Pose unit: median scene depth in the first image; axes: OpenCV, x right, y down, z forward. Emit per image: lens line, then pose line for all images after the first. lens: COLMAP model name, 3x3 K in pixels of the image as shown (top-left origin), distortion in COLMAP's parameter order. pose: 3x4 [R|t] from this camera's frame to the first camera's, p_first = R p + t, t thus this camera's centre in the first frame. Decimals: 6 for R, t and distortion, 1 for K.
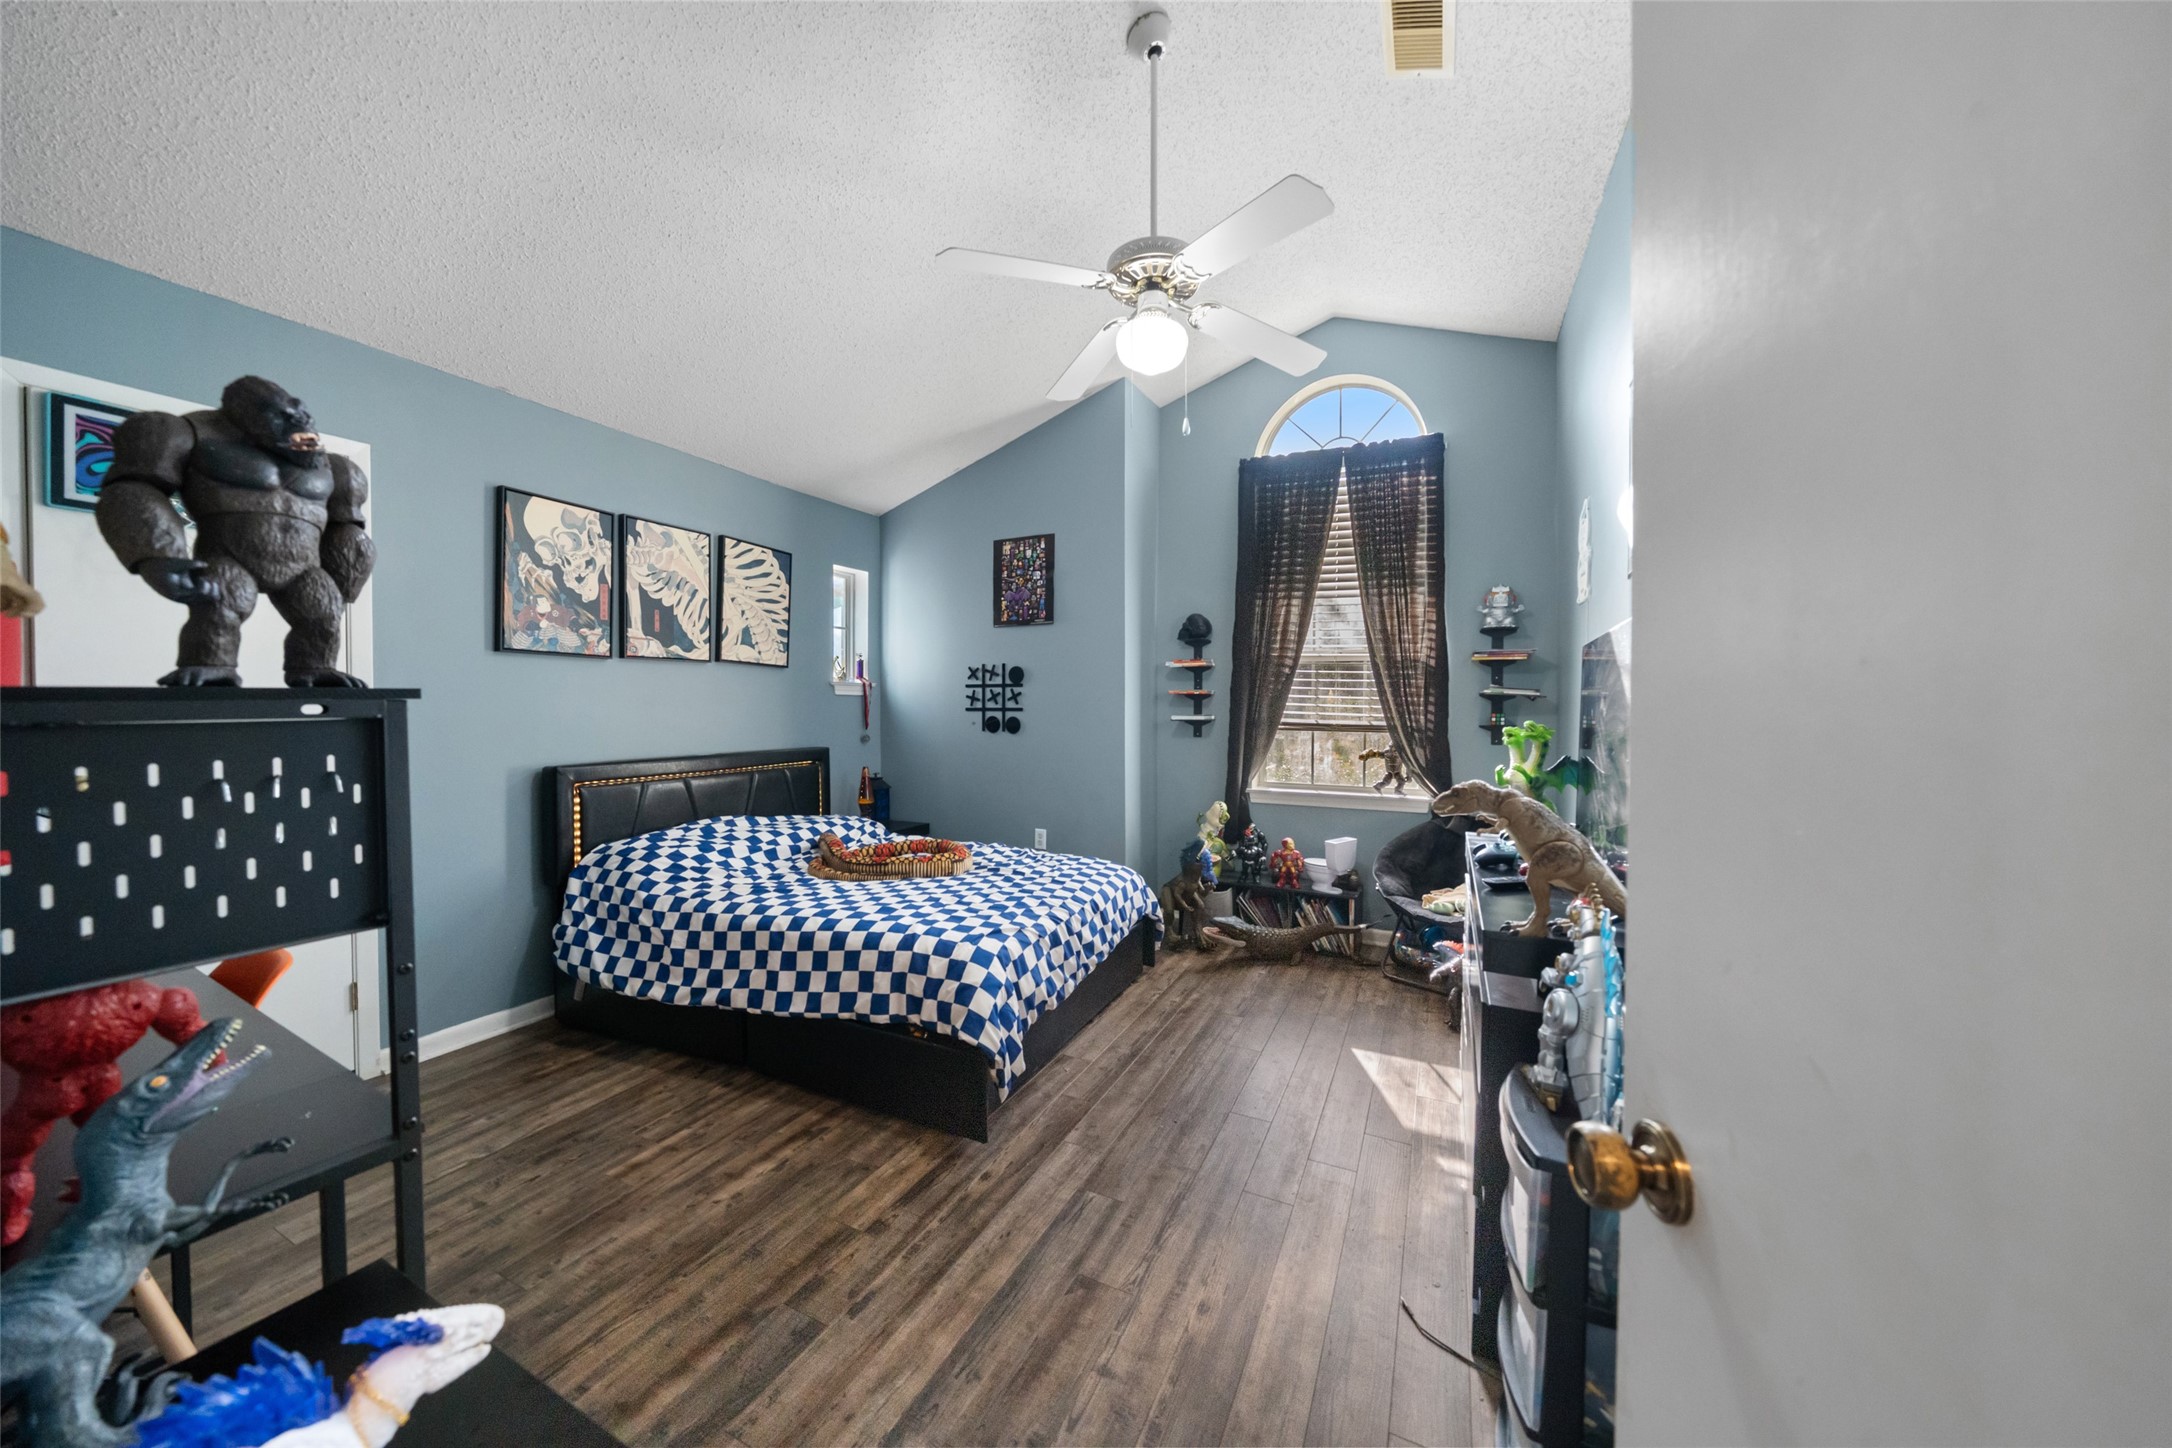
lens RADIAL K [[738.4, 0, 1085.4], [0, 738.4, 716.0], [0, 0, 1]] dist [-0.000134, -0.000001]
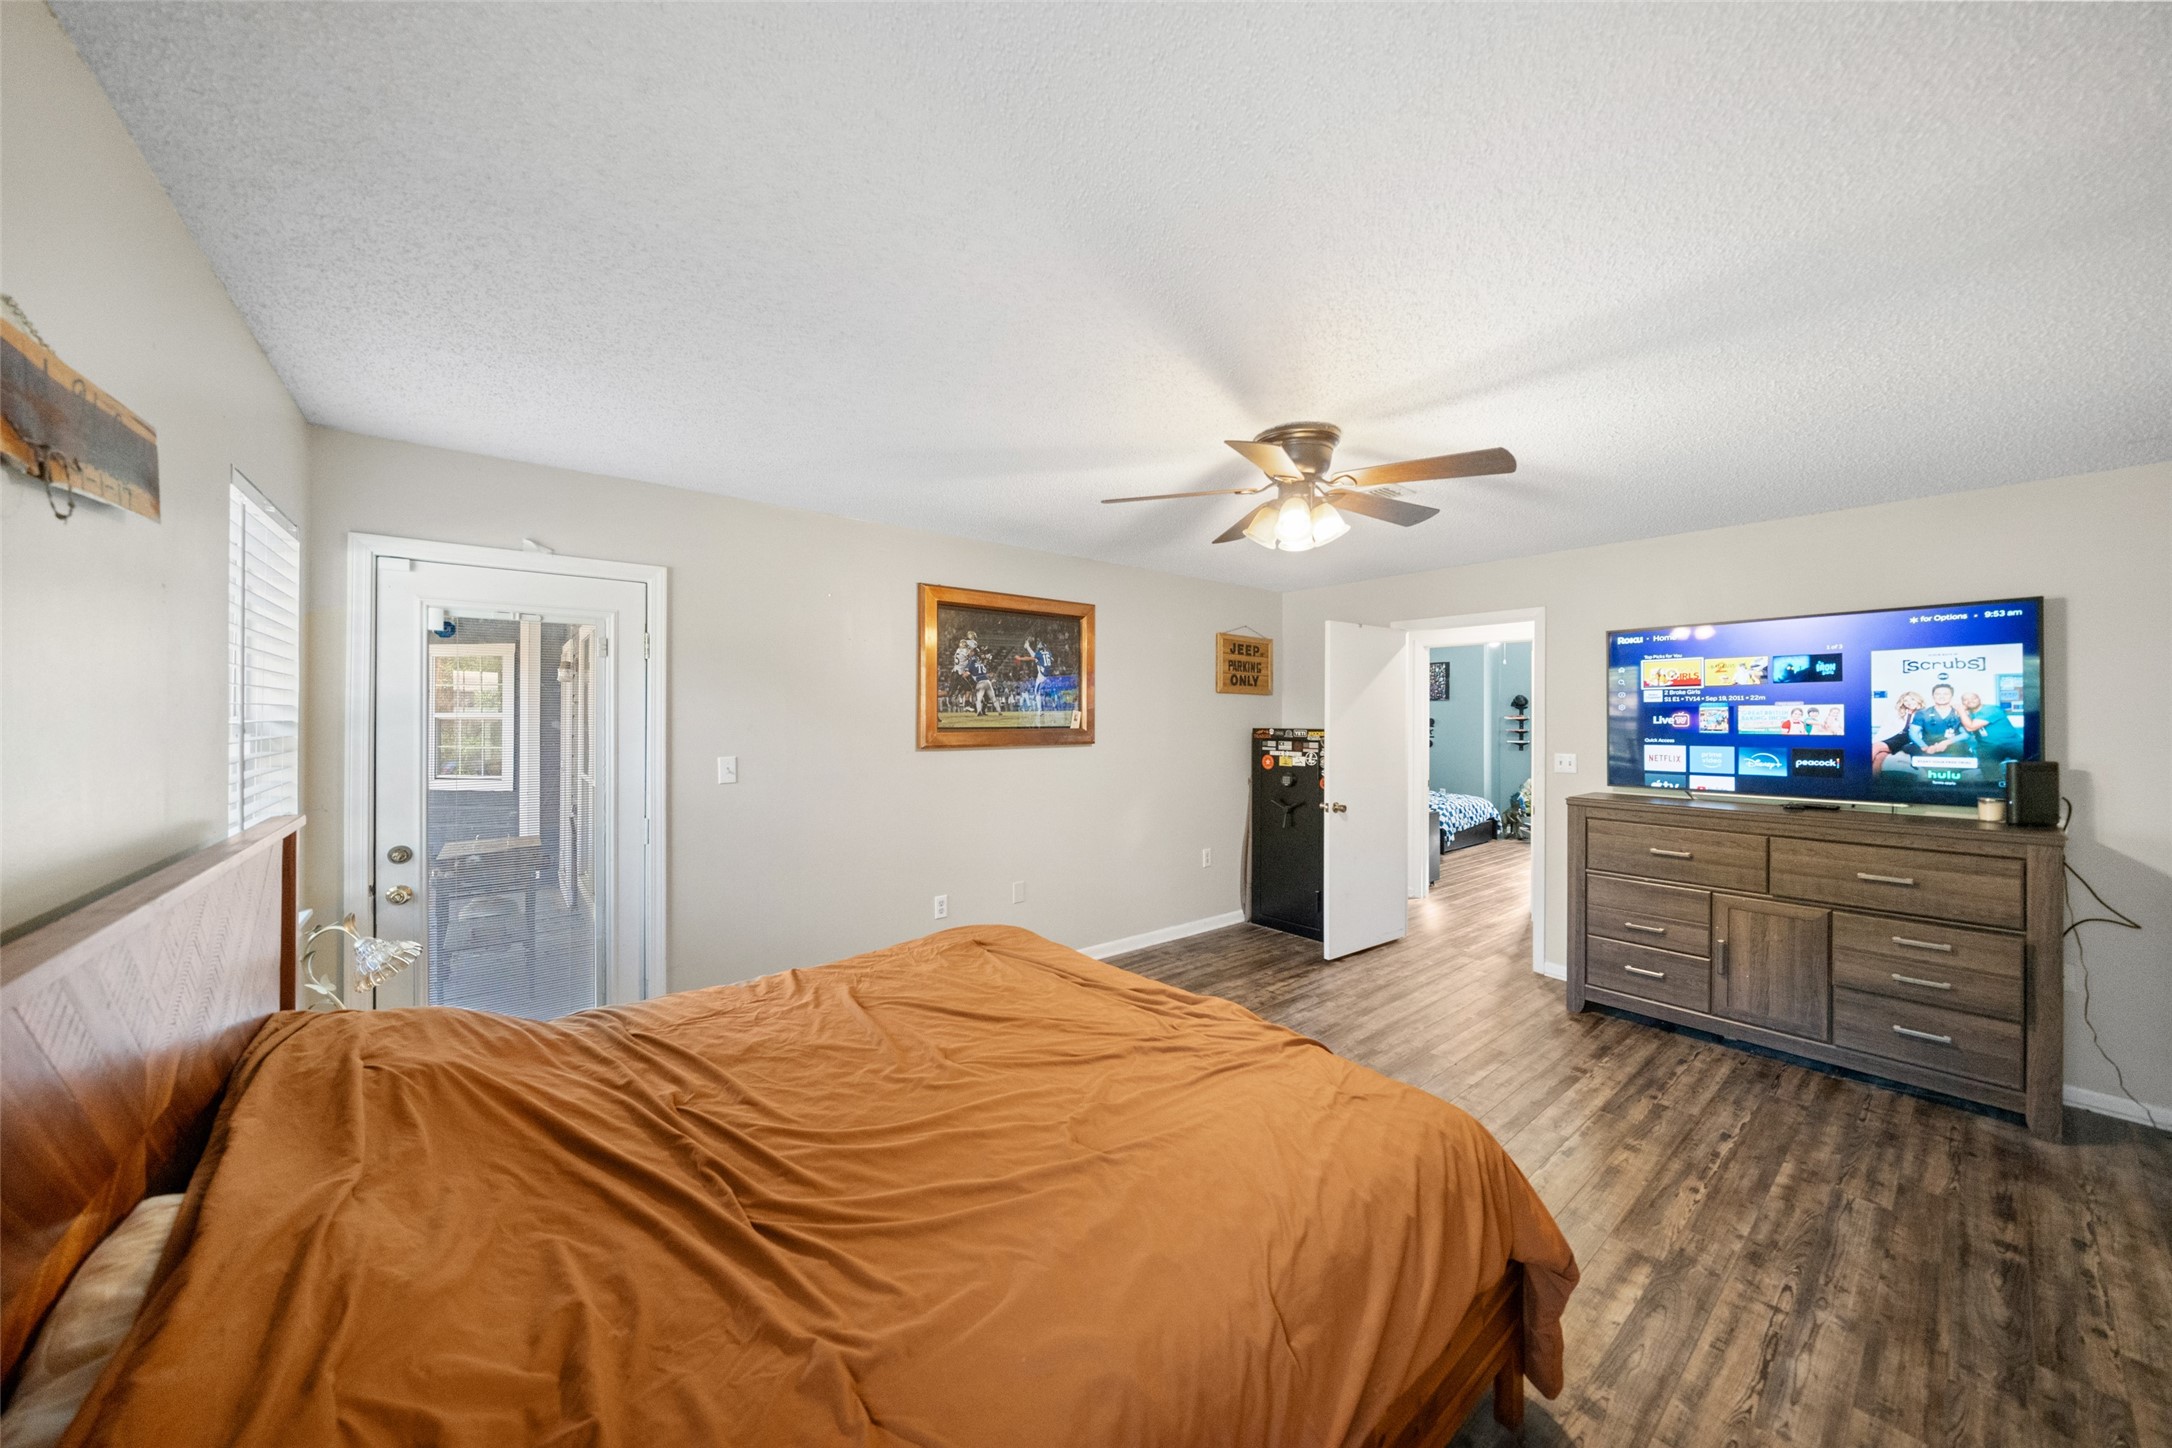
lens RADIAL K [[738.4, 0, 1089.5], [0, 738.4, 724.4], [0, 0, 1]] dist [-0.000134, -0.000001]
pose [[0.909496, 0.004463, -0.415688, -0.104705], [-0.012594, 0.999779, -0.016821, 0.003824], [0.415521, 0.020534, 0.909352, -1.549874]]
